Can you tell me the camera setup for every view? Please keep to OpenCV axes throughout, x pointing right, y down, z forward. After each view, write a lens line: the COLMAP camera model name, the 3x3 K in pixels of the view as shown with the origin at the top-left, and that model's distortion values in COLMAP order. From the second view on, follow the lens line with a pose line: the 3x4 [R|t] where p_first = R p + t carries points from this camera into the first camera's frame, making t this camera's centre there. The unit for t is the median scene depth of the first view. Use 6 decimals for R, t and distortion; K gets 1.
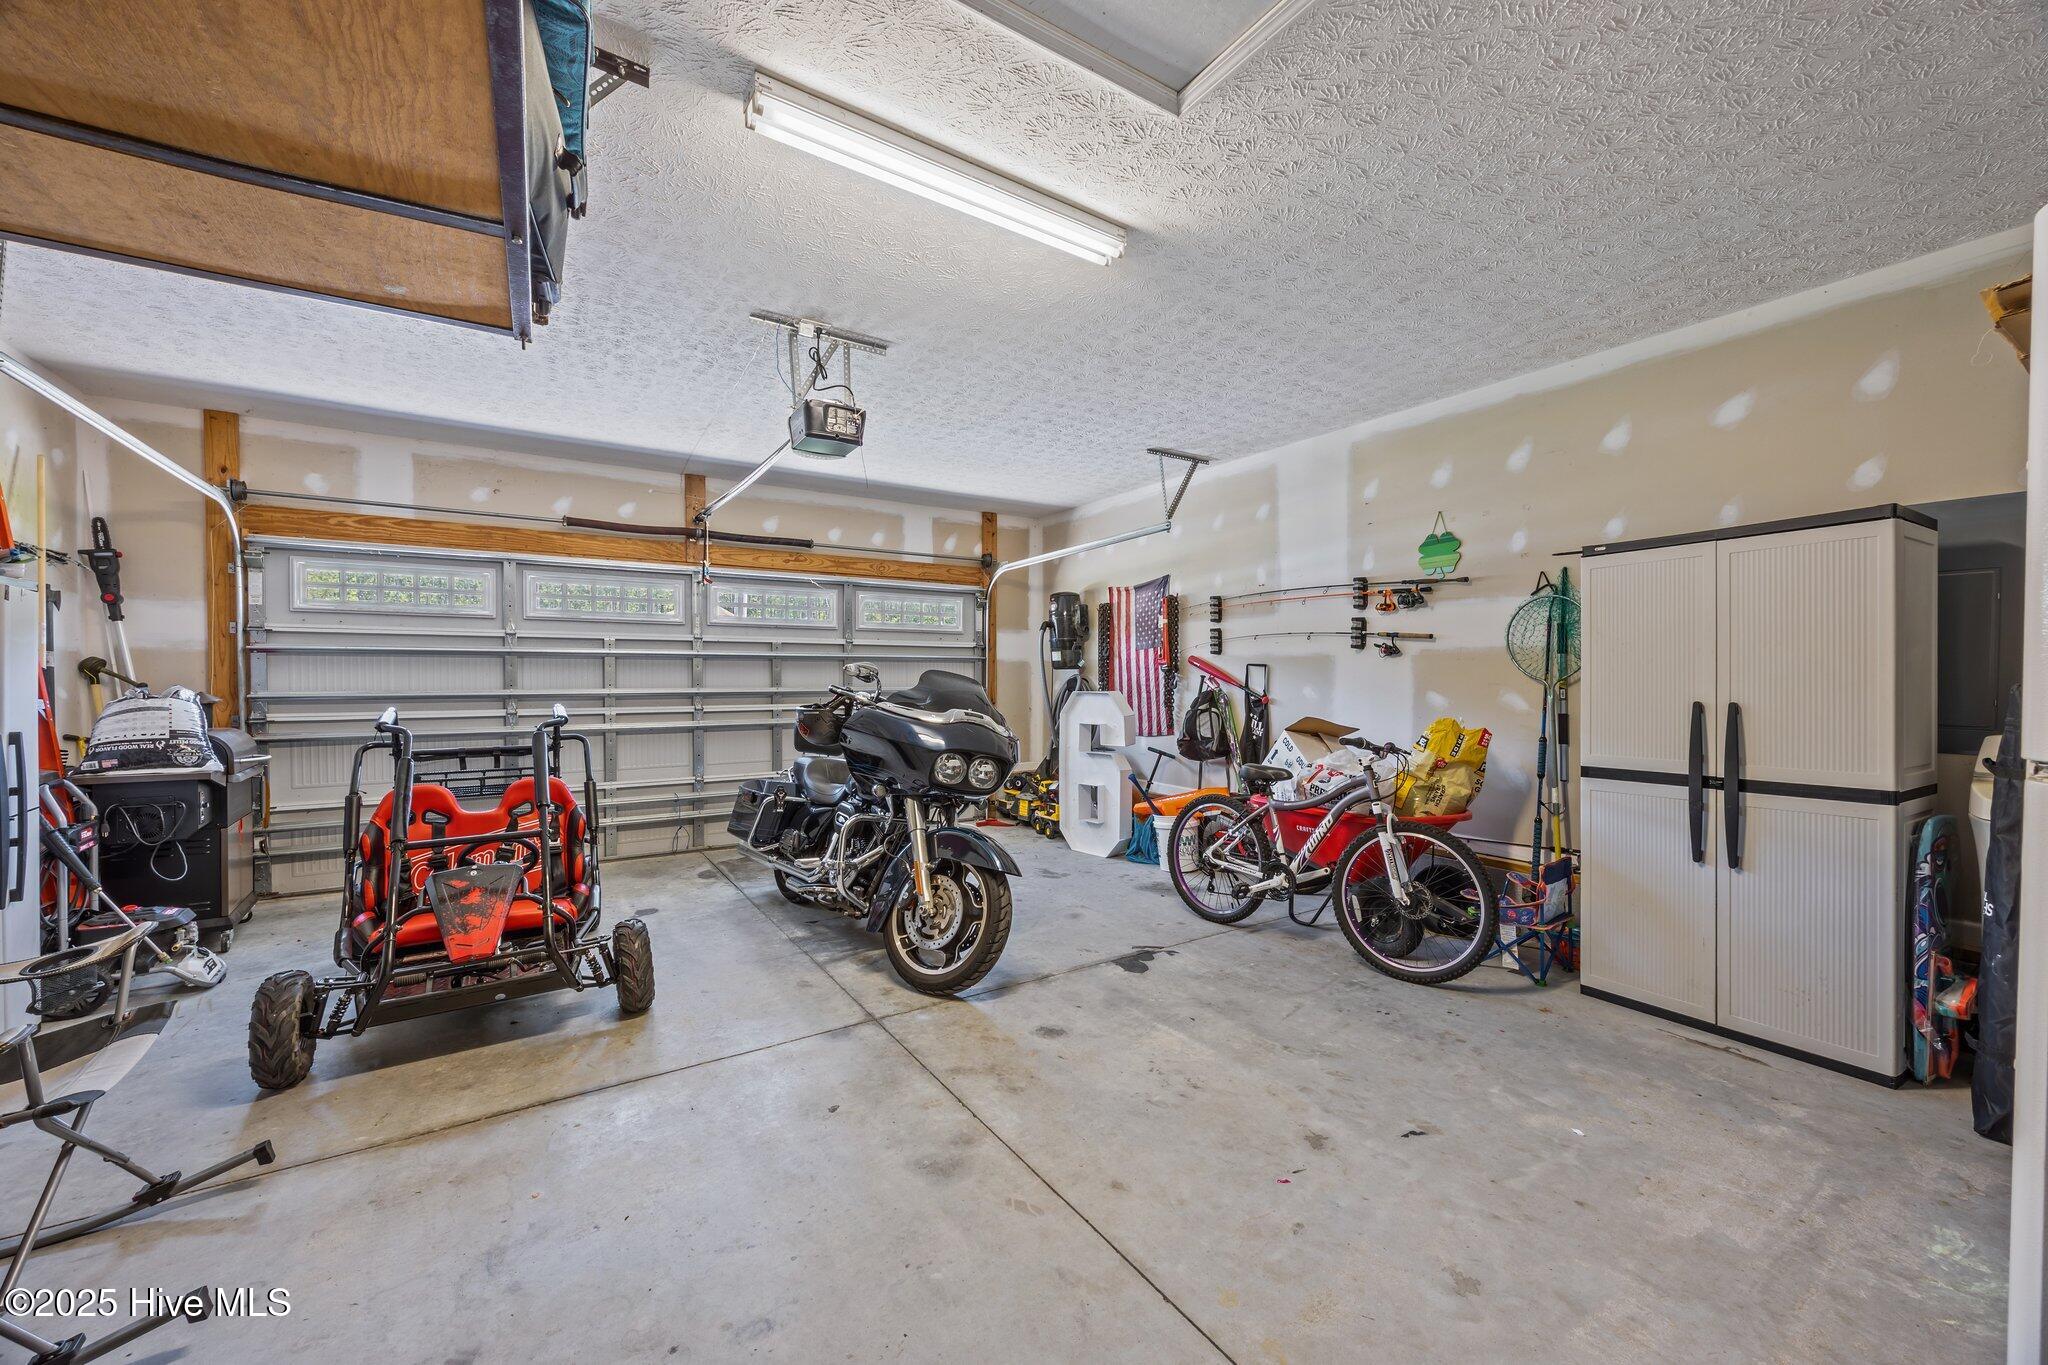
lens RADIAL K [[788.5, 0, 1023.6], [0, 788.5, 666.9], [0, 0, 1]] dist [-0.002735, 0.000130]
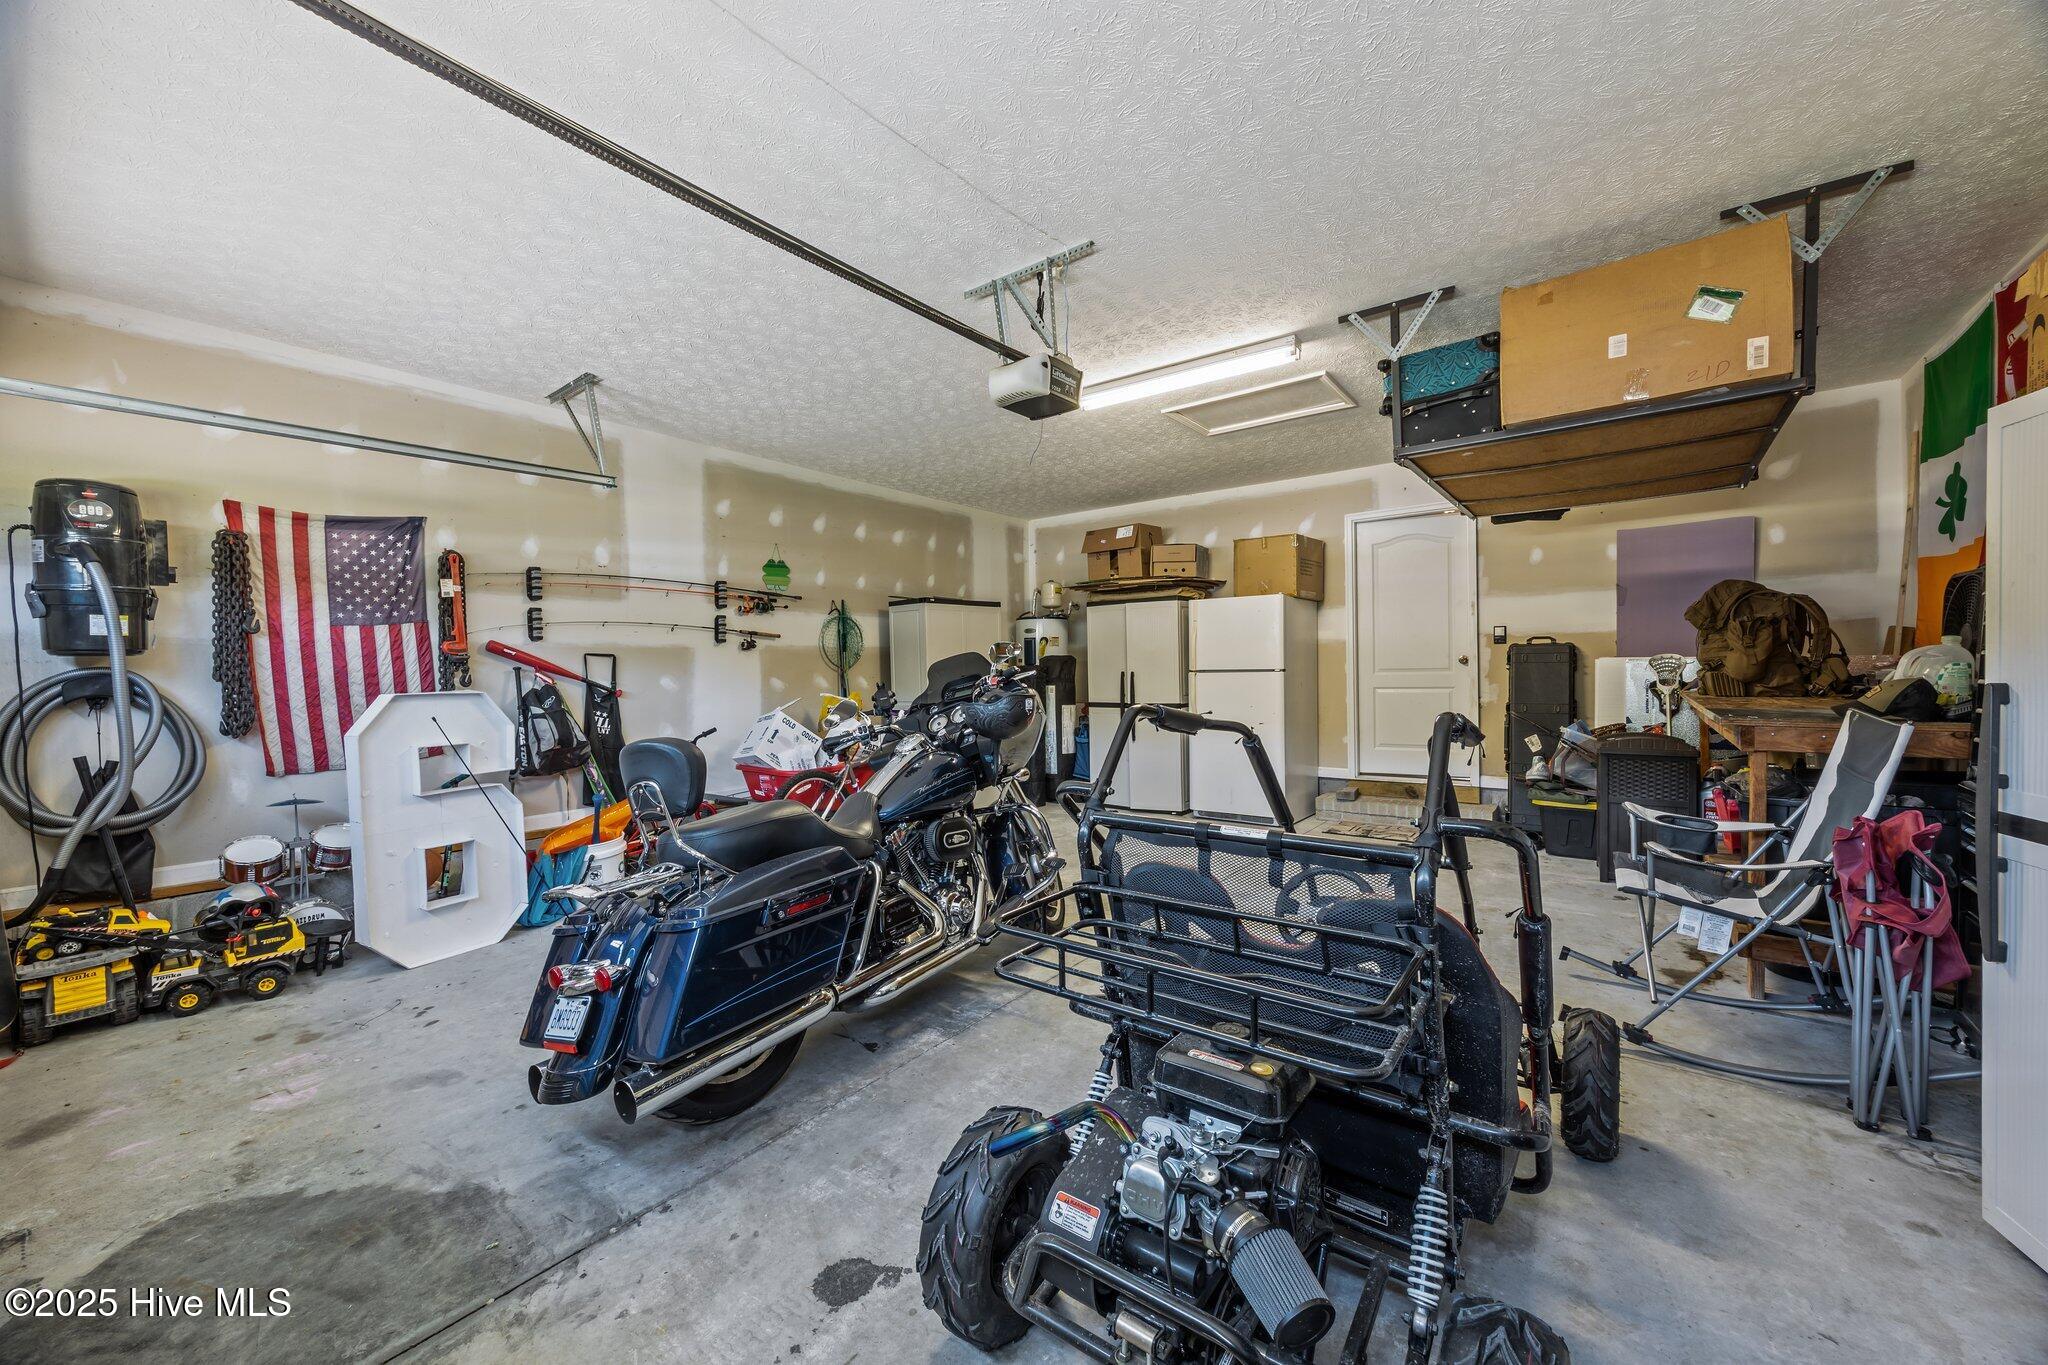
lens RADIAL K [[788.5, 0, 1023.6], [0, 788.5, 666.9], [0, 0, 1]] dist [-0.002735, 0.000130]
pose [[-0.346841, 0.001573, 0.937923, -0.744025], [0.000108, 0.999999, -0.001637, 0.013125], [-0.937924, -0.000467, -0.346840, 0.901605]]
